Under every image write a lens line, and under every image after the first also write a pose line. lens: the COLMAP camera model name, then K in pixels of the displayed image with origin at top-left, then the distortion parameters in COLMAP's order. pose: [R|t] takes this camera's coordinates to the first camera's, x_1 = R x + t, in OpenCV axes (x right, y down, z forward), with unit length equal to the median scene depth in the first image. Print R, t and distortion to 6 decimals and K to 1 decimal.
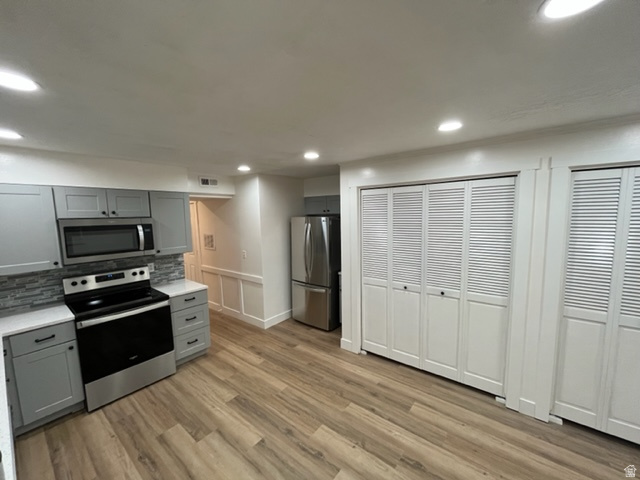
lens RADIAL K [[259.0, 0, 321.0], [0, 259.0, 241.4], [0, 0, 1]] dist [-0.003747, -0.000368]
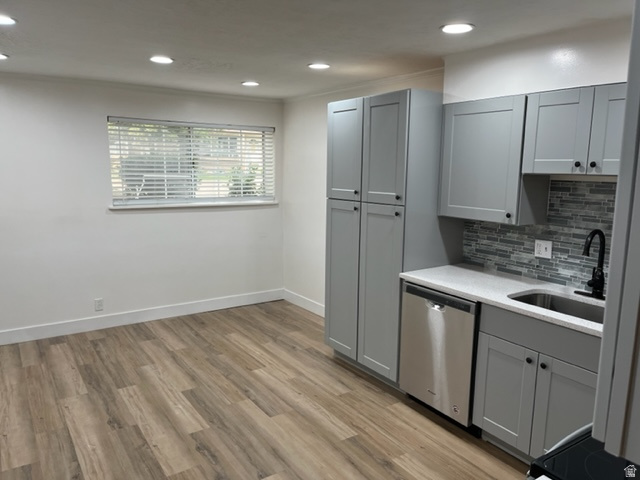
lens RADIAL K [[483.5, 0, 328.6], [0, 483.5, 243.6], [0, 0, 1]] dist [0.070285, -0.097443]
pose [[-0.954319, -0.043854, 0.295554, -0.507260], [0.035885, 0.965188, 0.259083, -0.099057], [-0.296627, 0.257854, -0.919524, 1.332845]]
